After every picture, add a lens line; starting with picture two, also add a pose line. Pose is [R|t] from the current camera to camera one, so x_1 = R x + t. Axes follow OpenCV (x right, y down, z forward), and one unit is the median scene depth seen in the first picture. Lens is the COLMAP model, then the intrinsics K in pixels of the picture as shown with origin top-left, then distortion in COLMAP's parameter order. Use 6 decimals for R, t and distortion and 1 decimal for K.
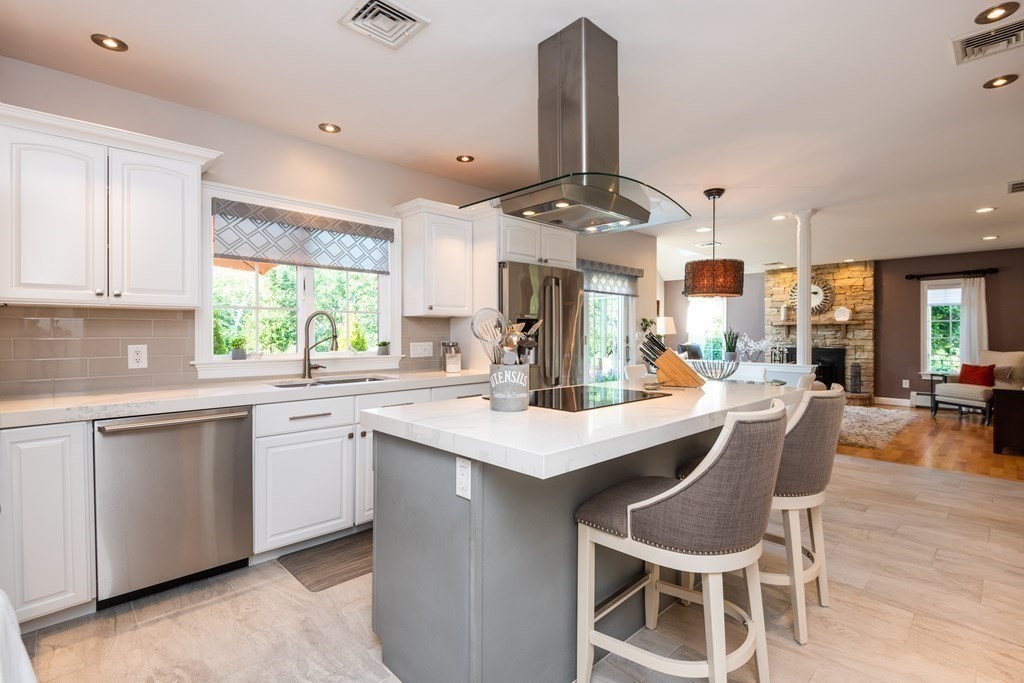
lens RADIAL K [[483.8, 0, 506.0], [0, 483.8, 338.3], [0, 0, 1]] dist [-0.012183, 0.000260]
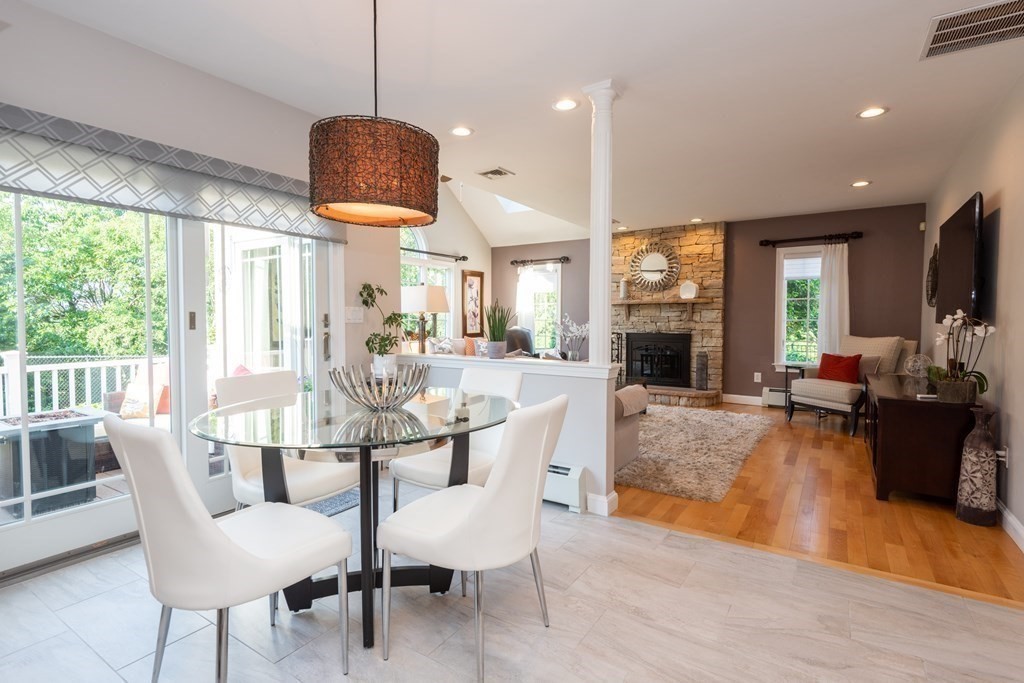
lens RADIAL K [[505.1, 0, 511.6], [0, 505.1, 337.4], [0, 0, 1]] dist [0.028377, -0.001388]
pose [[0.971485, -0.005835, 0.237031, 0.235588], [-0.000830, 0.999607, 0.028011, 0.004597], [-0.237101, -0.027409, 0.971098, 0.277608]]
